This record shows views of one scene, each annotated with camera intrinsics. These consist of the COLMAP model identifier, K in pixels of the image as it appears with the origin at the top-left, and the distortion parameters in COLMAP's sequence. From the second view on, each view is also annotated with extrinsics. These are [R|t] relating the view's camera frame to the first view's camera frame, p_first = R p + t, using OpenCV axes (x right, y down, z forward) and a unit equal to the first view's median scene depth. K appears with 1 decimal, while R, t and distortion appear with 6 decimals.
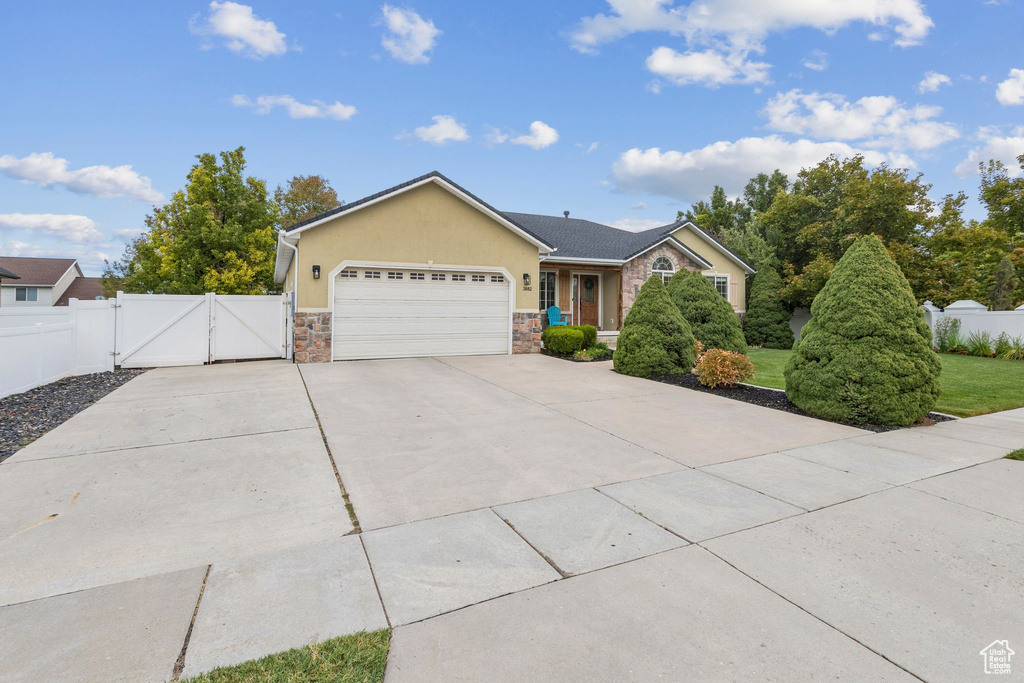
lens RADIAL K [[498.4, 0, 519.0], [0, 498.4, 303.5], [0, 0, 1]] dist [0.020943, -0.000057]
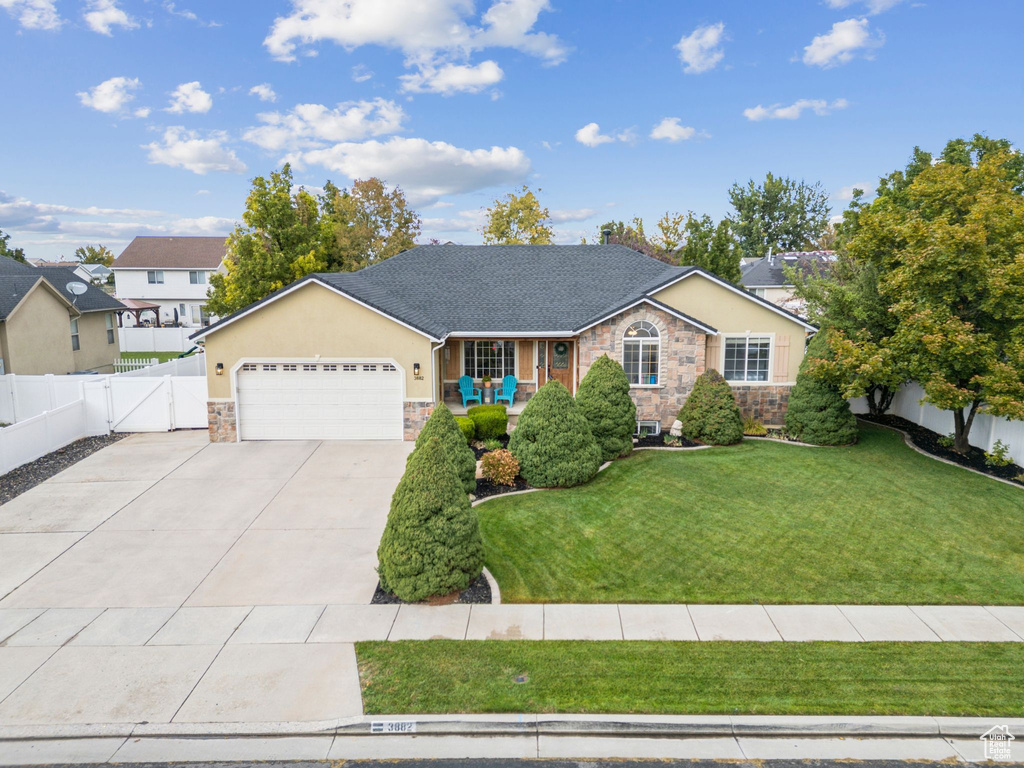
lens RADIAL K [[714.4, 0, 520.7], [0, 714.4, 388.6], [0, 0, 1]] dist [0.105895, -0.126517]
pose [[0.901220, 0.081367, -0.425655, 0.812187], [0.010808, 0.977690, 0.209775, -0.307323], [0.433227, -0.193654, 0.880234, -0.183177]]
